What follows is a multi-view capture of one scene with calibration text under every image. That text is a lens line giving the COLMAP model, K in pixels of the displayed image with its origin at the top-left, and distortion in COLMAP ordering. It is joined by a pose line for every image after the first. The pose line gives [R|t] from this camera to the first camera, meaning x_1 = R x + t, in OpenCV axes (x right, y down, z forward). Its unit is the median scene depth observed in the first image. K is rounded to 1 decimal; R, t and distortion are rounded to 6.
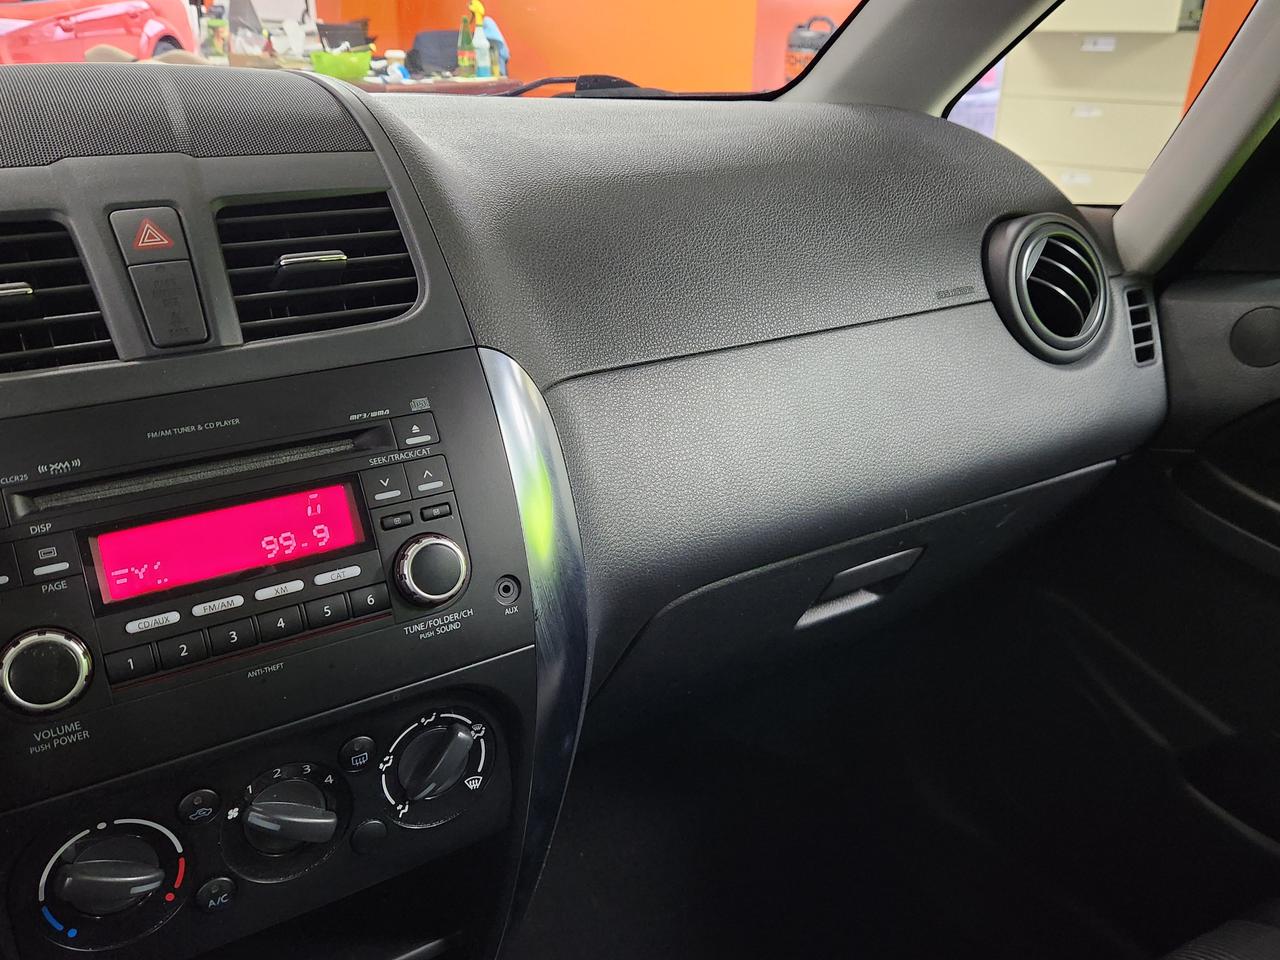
lens RADIAL K [[1075.1, 0, 636.8], [0, 1075.1, 482.5], [0, 0, 1]] dist [0.070916, -0.071697]
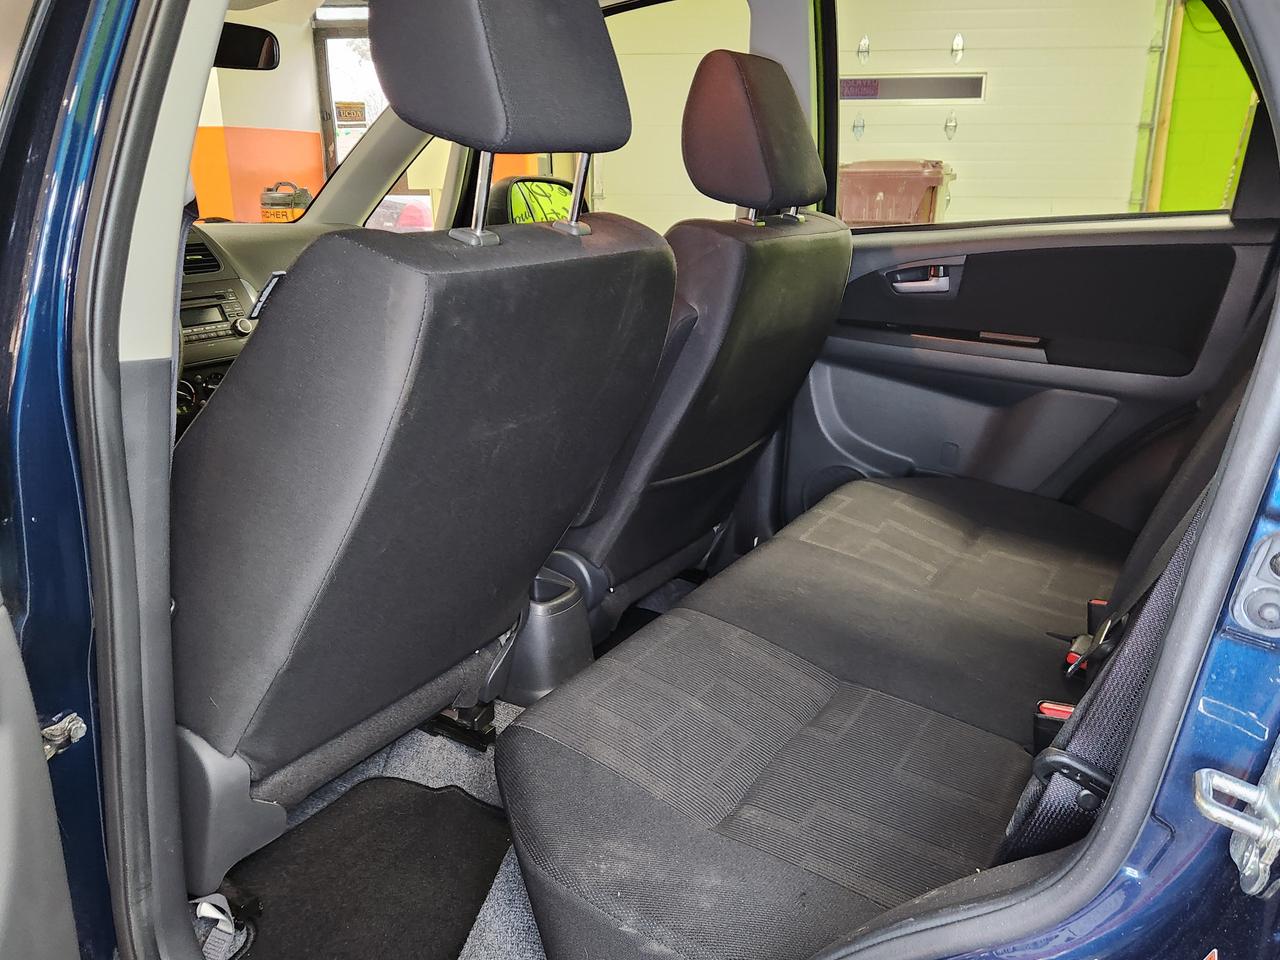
lens RADIAL K [[1075.1, 0, 686.2], [0, 1075.1, 468.7], [0, 0, 1]] dist [0.070916, -0.071697]
pose [[0.874728, -0.150128, 0.460775, -0.704225], [0.212801, 0.973225, -0.086885, 1.329123], [-0.435393, 0.174054, 0.883254, -3.301447]]
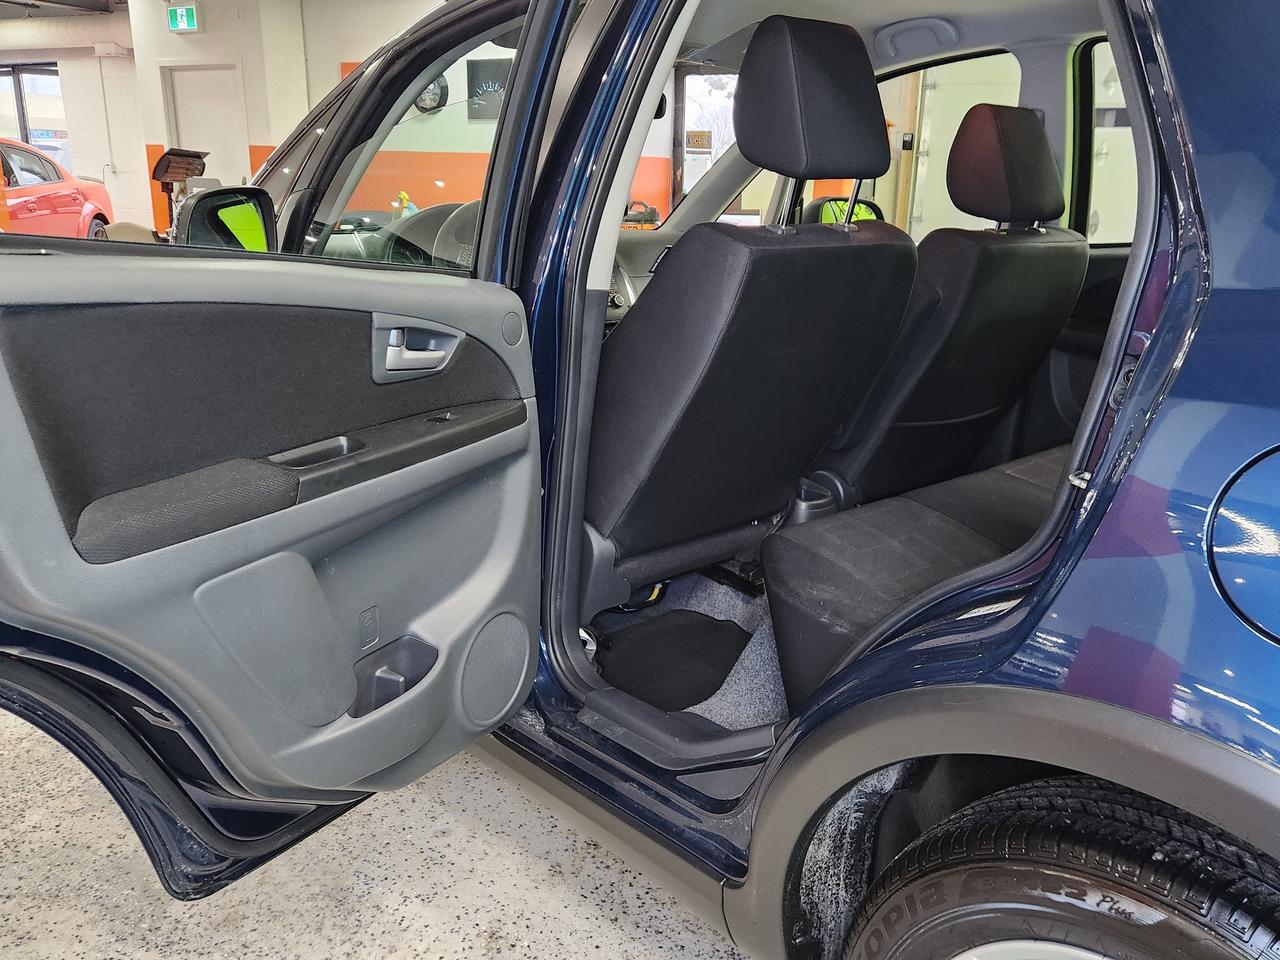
lens RADIAL K [[1073.6, 0, 639.8], [0, 1073.6, 481.4], [0, 0, 1]] dist [0.039625, -0.015514]
pose [[0.985192, -0.050495, 0.163850, -0.952075], [0.073959, 0.987325, -0.140426, 1.684934], [-0.154683, 0.150464, 0.976439, -4.106498]]
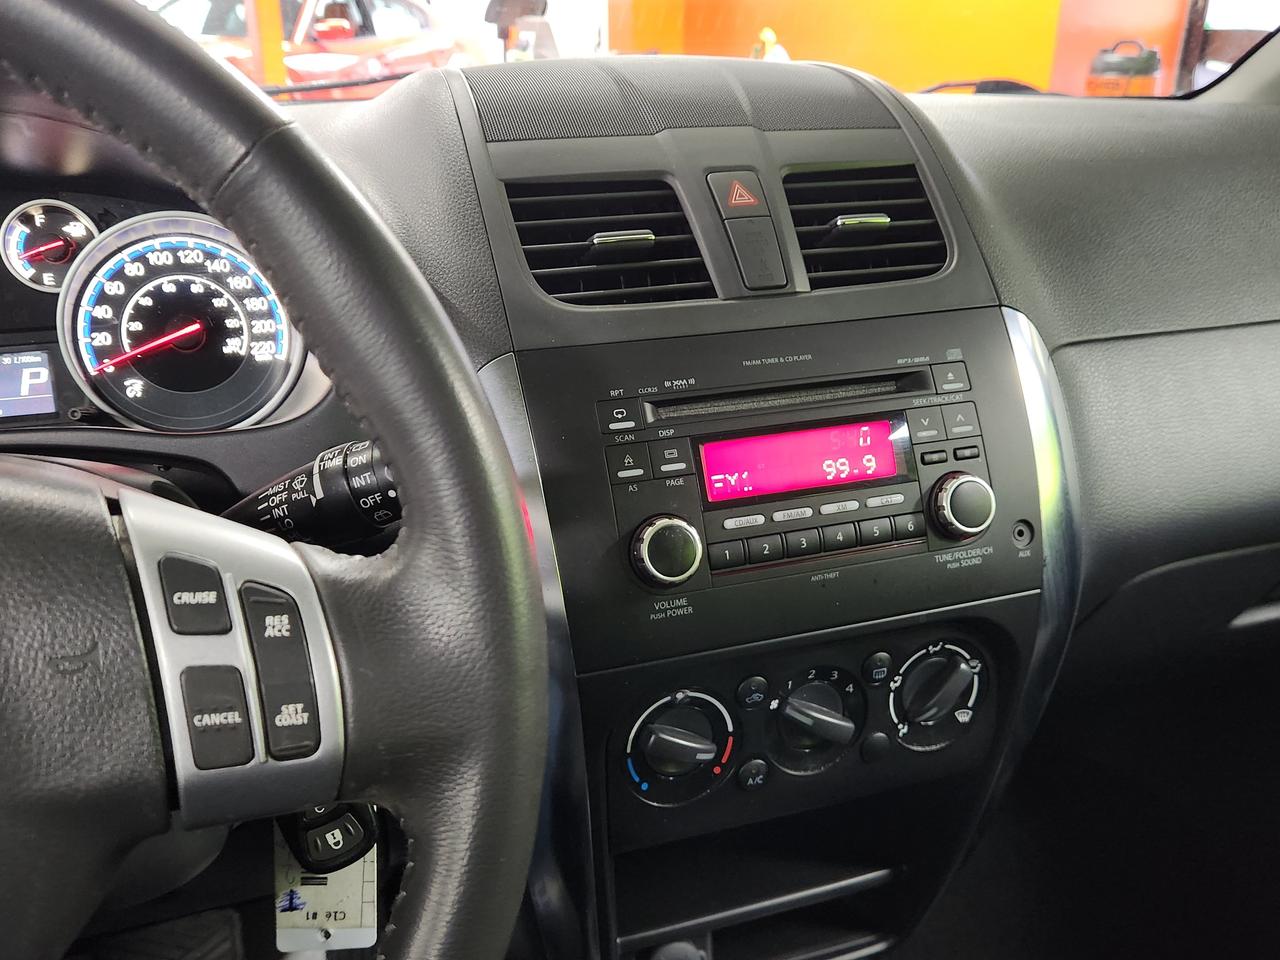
lens RADIAL K [[1075.1, 0, 631.9], [0, 1075.1, 482.1], [0, 0, 1]] dist [0.070916, -0.071697]
pose [[0.974233, 0.071074, -0.214051, -0.283871], [-0.076925, 0.996854, -0.019117, 0.104394], [0.212018, 0.035090, 0.976636, -0.128281]]
